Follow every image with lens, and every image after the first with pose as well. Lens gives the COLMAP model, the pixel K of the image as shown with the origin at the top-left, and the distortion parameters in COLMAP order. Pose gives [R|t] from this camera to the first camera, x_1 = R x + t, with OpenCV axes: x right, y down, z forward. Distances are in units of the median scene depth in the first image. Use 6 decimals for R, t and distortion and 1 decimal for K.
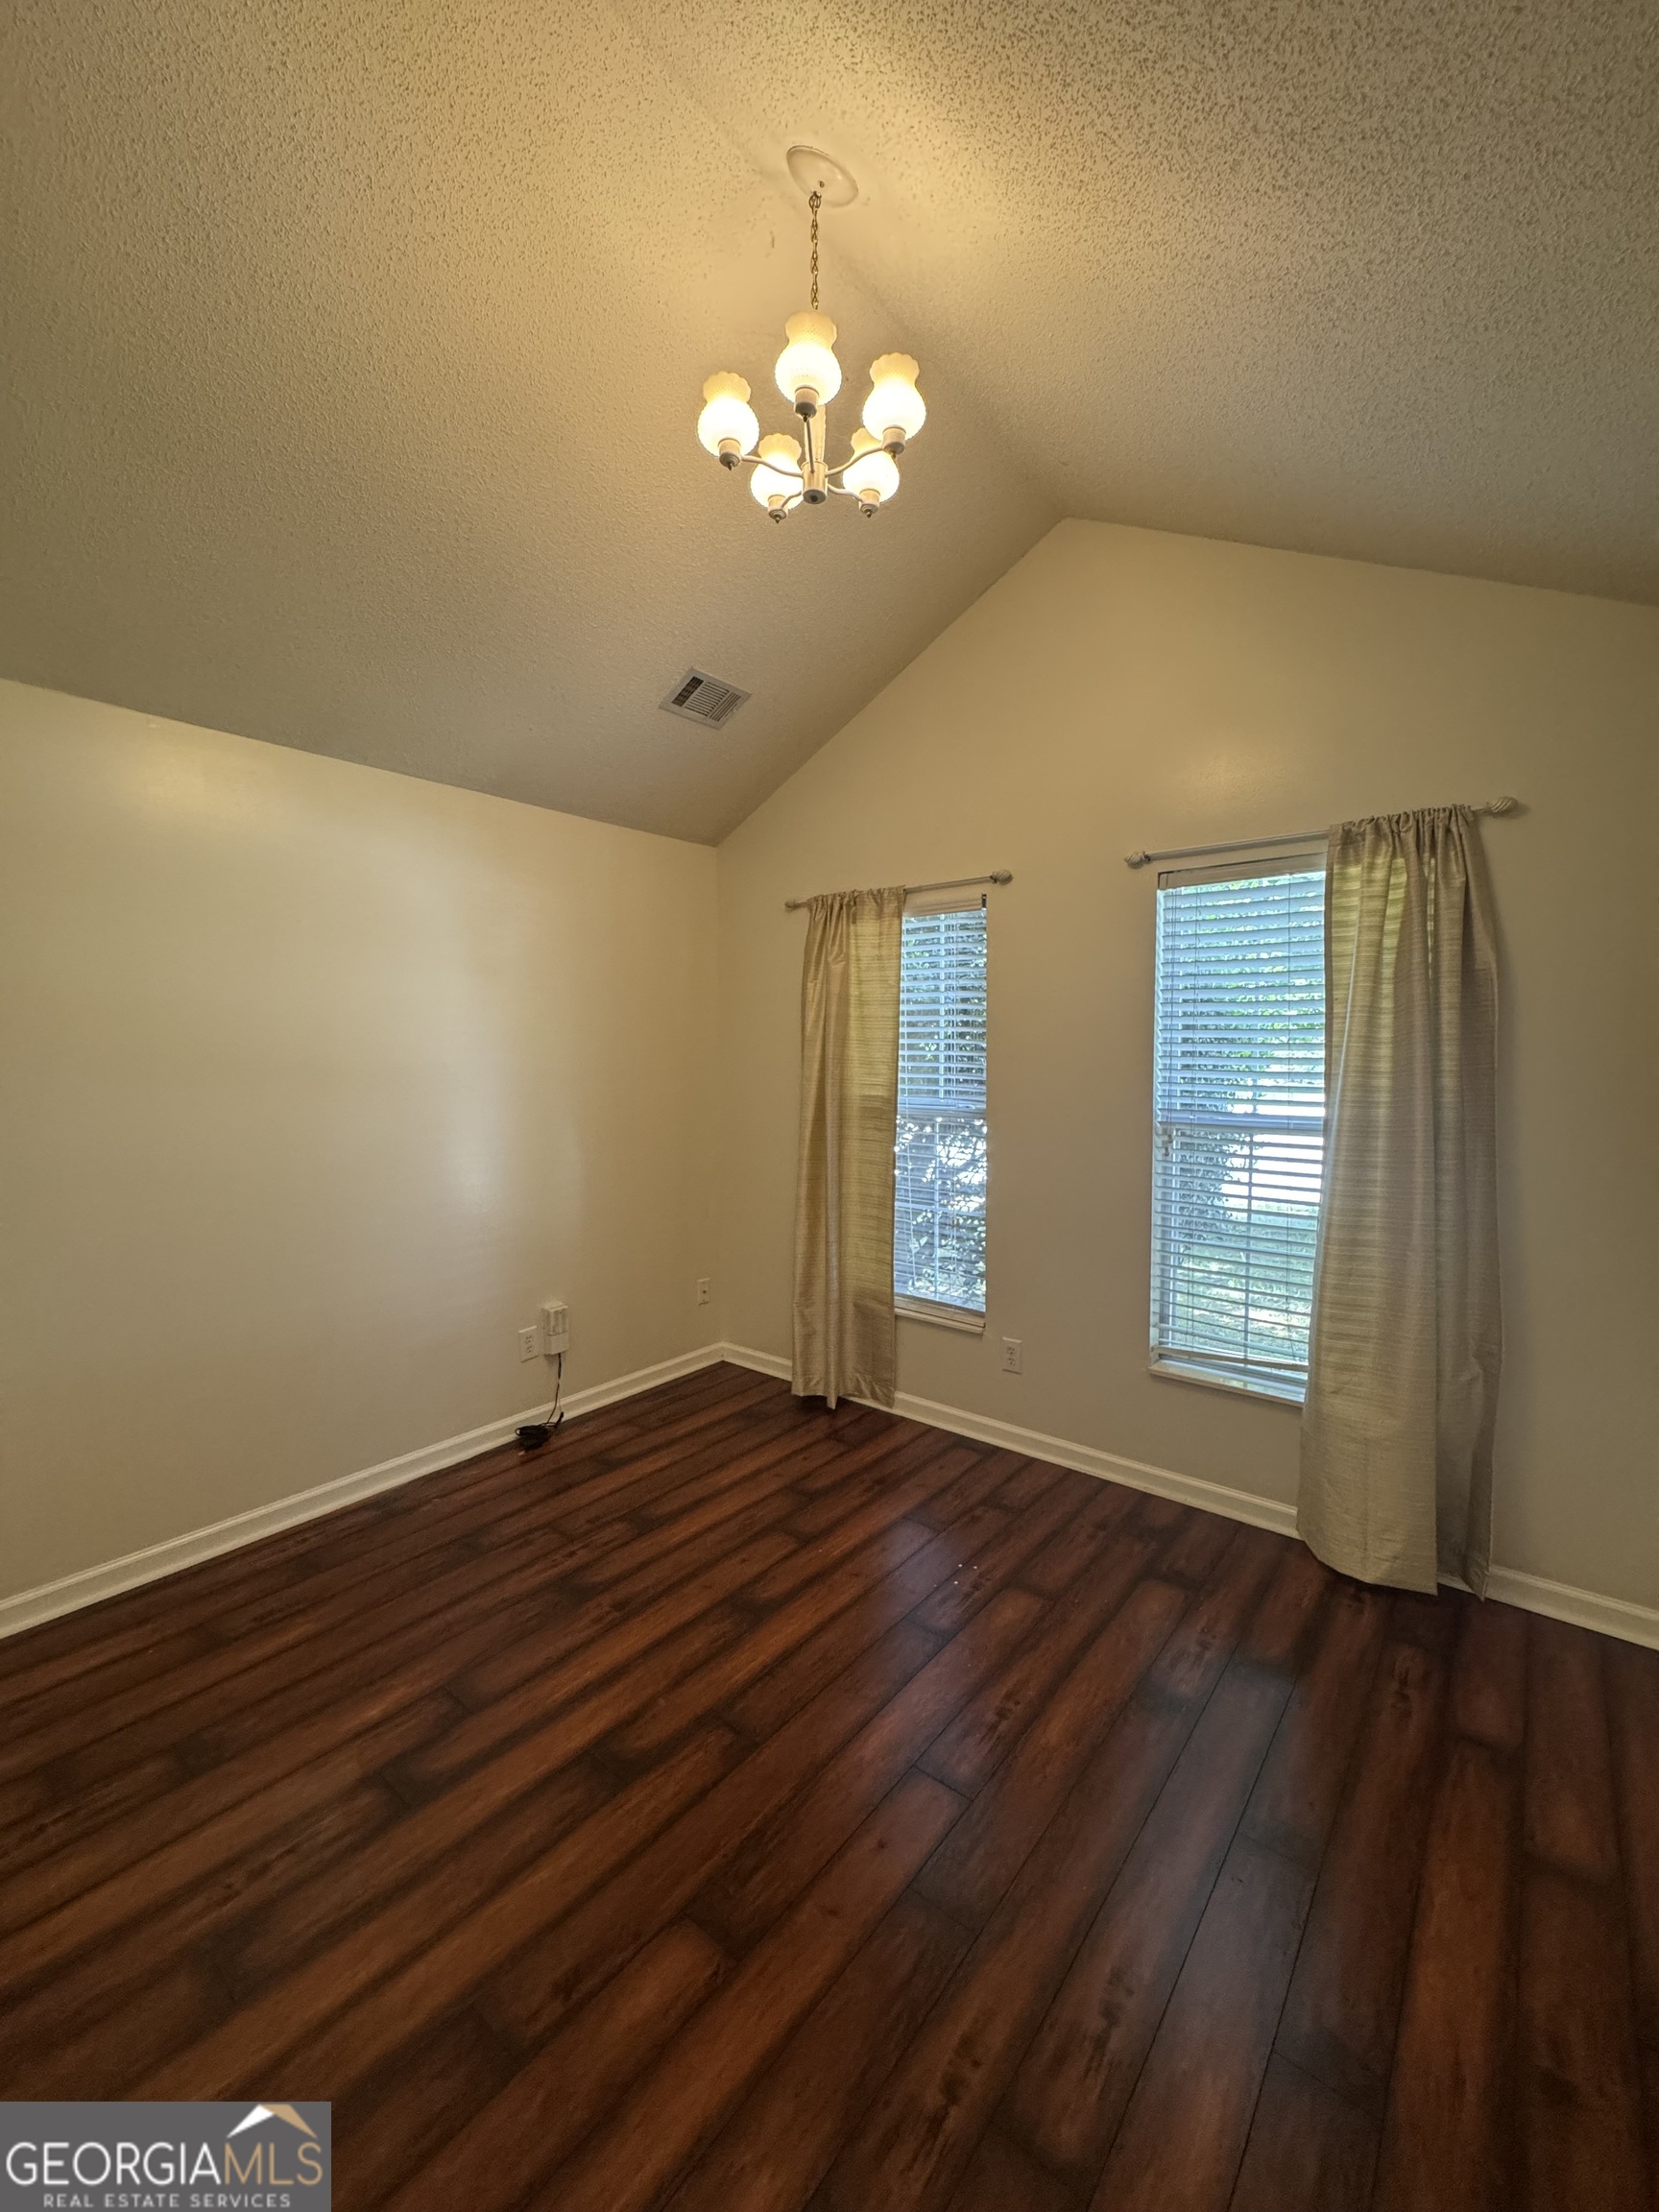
lens RADIAL K [[885.4, 0, 827.0], [0, 885.4, 1106.5], [0, 0, 1]] dist [-0.002340, 0.000066]
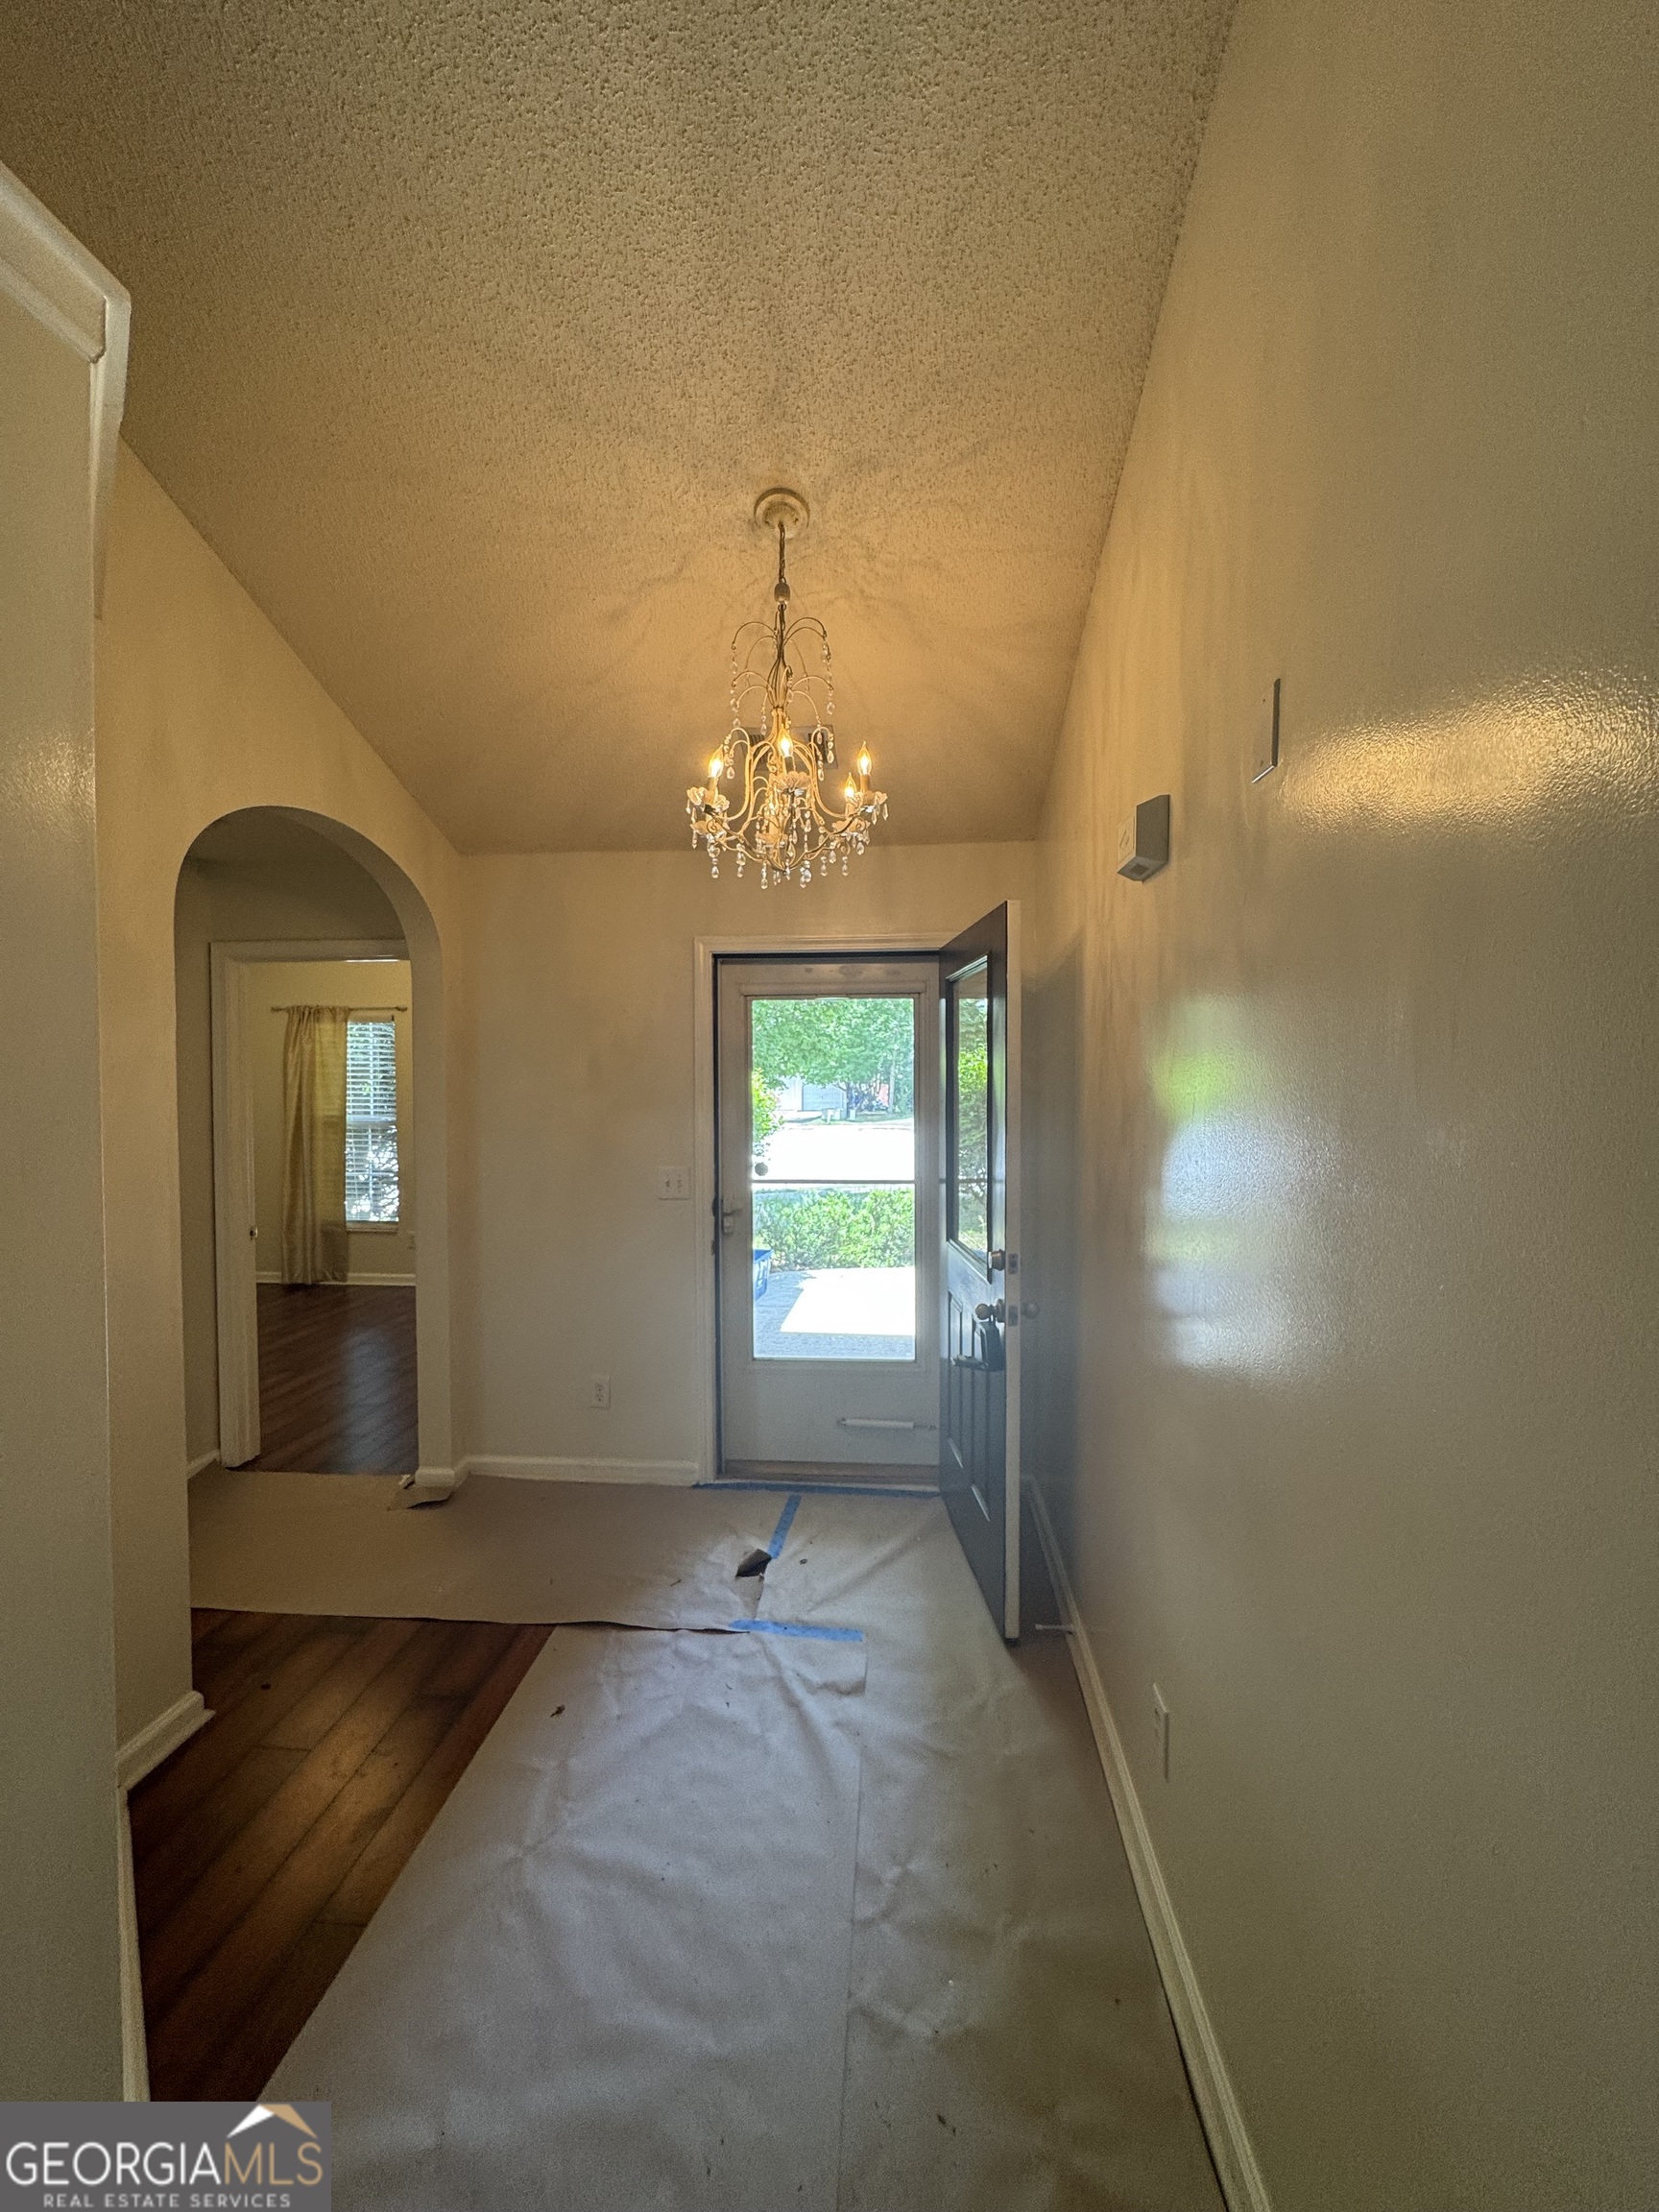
lens RADIAL K [[885.4, 0, 831.6], [0, 885.4, 1107.8], [0, 0, 1]] dist [-0.002340, 0.000066]
pose [[0.833814, -0.011201, 0.551932, -0.097460], [0.036530, 0.998722, -0.034918, 0.075558], [-0.550836, 0.049277, 0.833158, -1.133108]]
